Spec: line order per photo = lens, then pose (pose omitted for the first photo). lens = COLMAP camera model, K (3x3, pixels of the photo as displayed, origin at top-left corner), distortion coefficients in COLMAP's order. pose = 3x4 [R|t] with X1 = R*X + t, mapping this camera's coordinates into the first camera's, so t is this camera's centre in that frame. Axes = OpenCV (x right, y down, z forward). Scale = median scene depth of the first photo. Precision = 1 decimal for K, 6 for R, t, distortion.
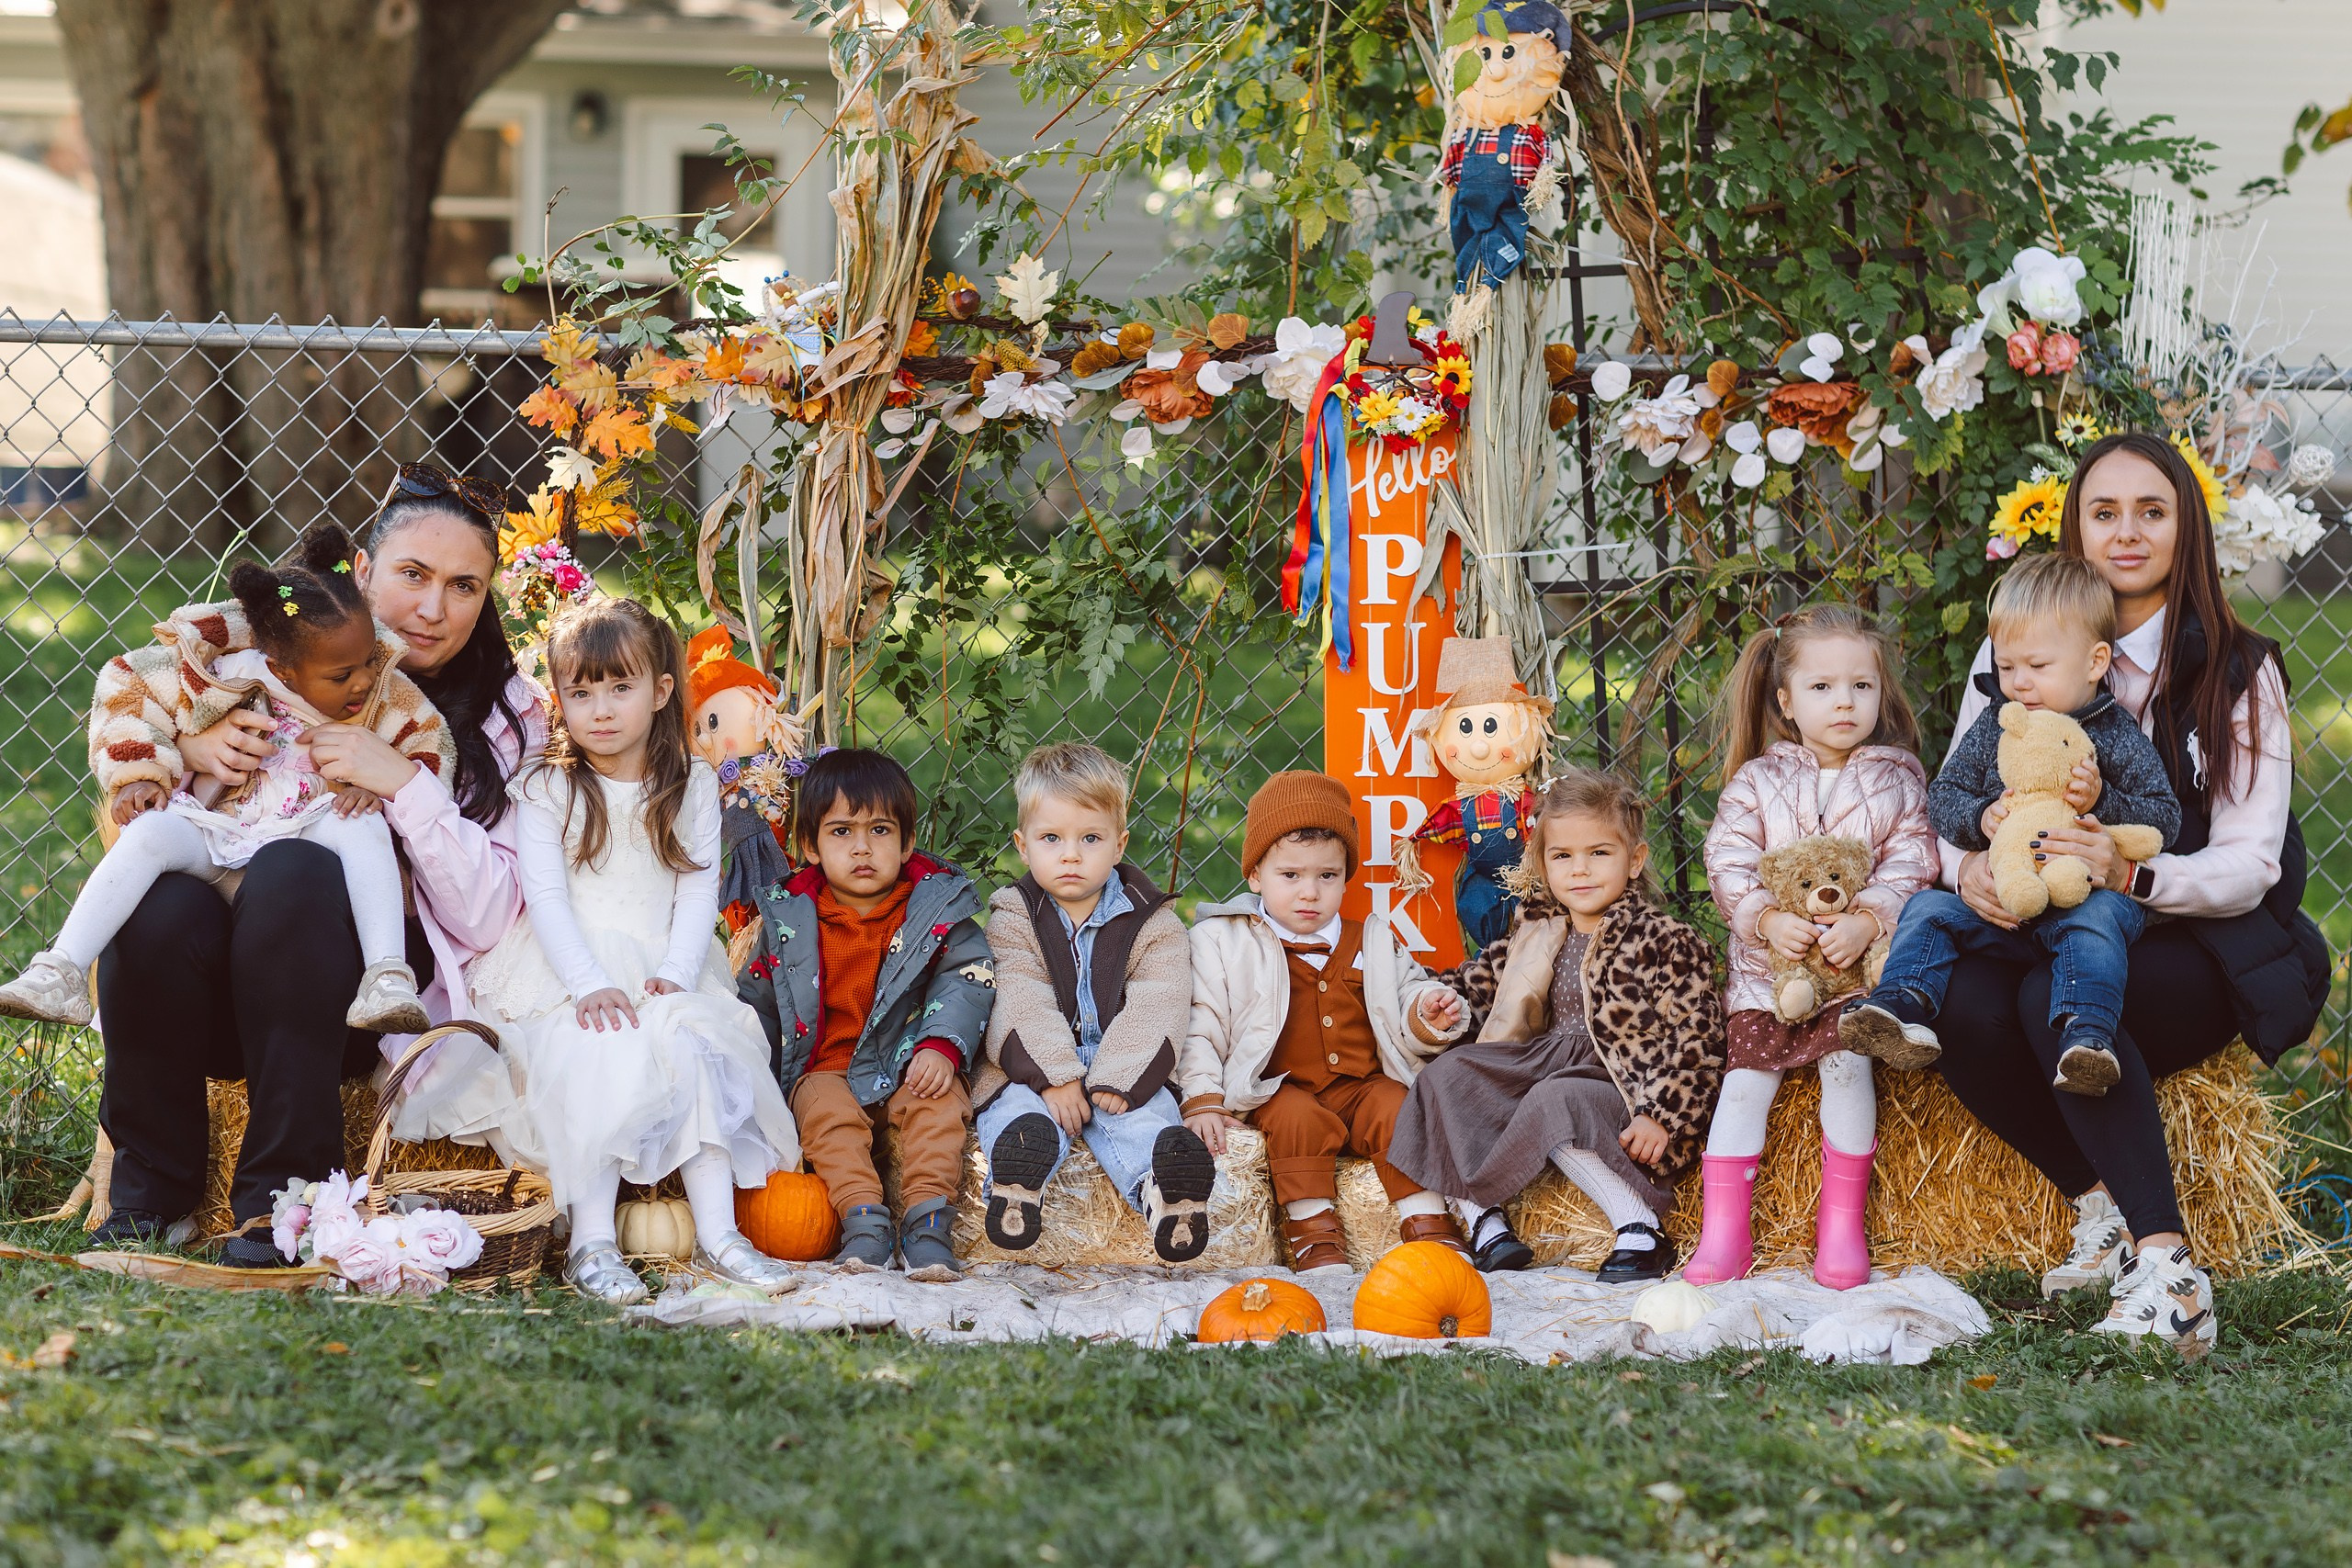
lens RADIAL K [[5386.3, 0, 1177.8], [0, 5386.3, 758.6], [0, 0, 1]] dist [0.014648, 0.000000]
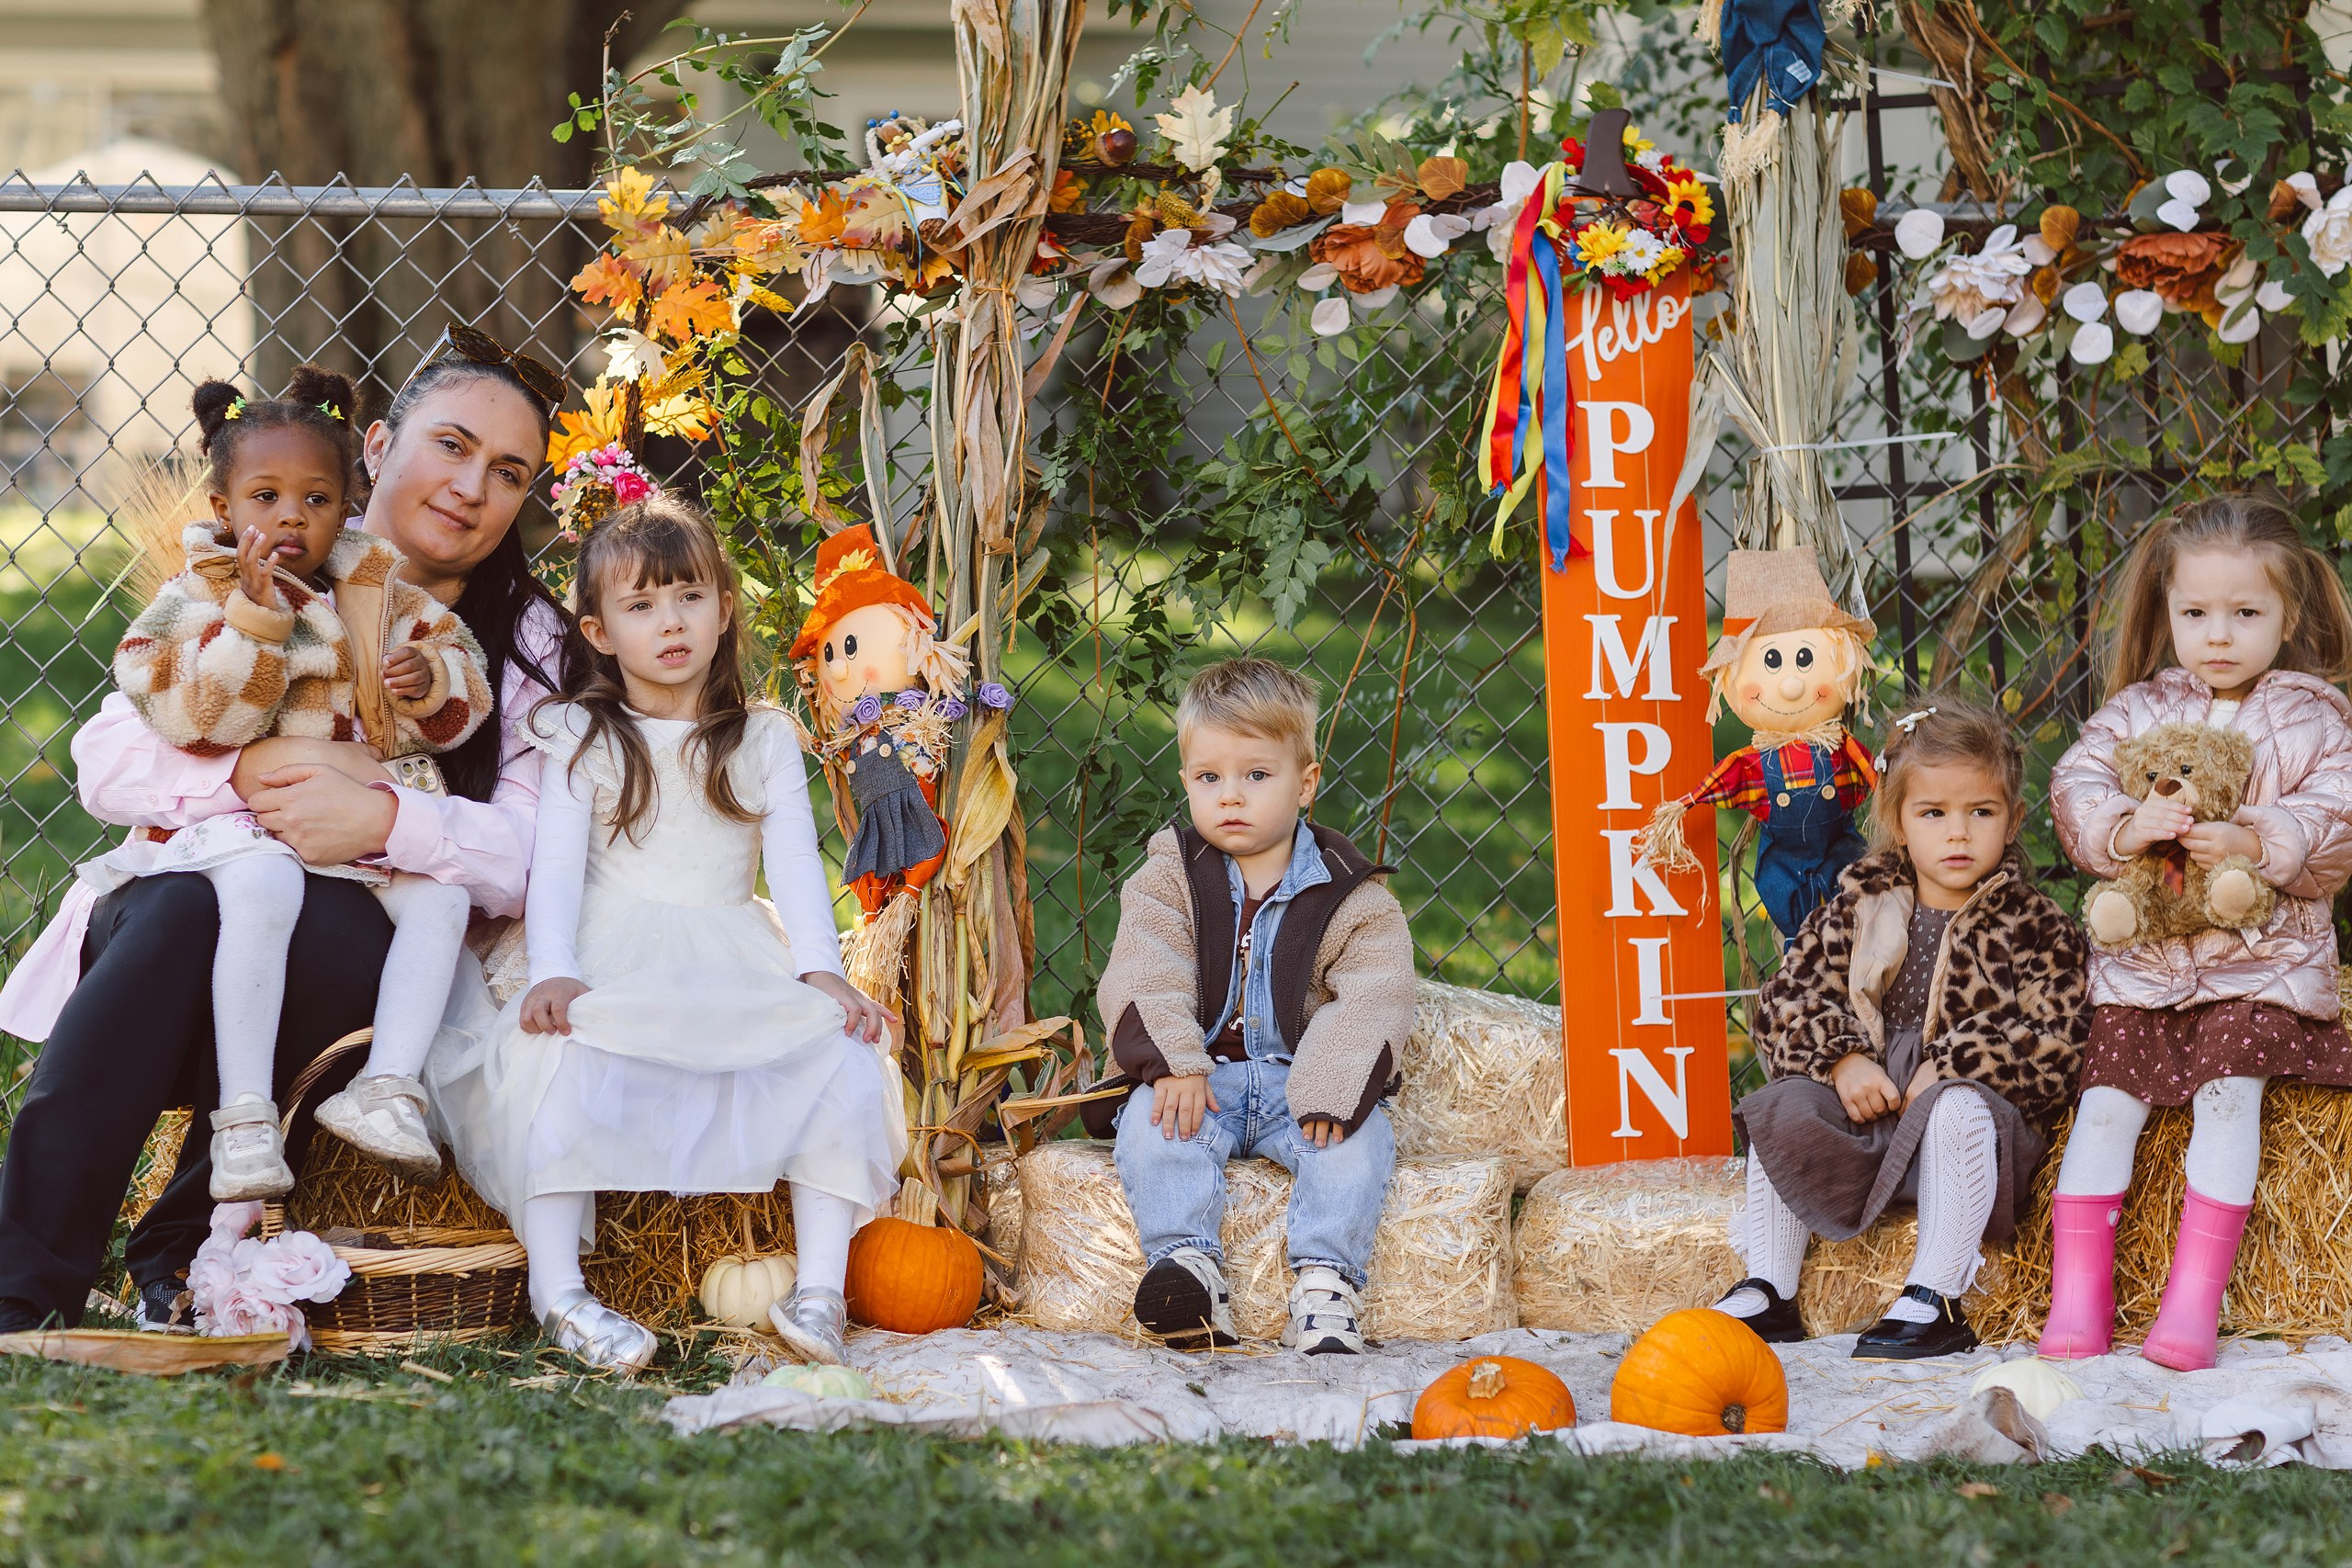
lens RADIAL K [[5598.1, 0, 1139.1], [0, 5598.1, 774.2], [0, 0, 1]] dist [0.034022, 0.000000]
pose [[0.998876, -0.007444, -0.046805, 0.002490], [0.007473, 0.999972, 0.000446, 0.009509], [0.046800, -0.000796, 0.998904, 0.157611]]
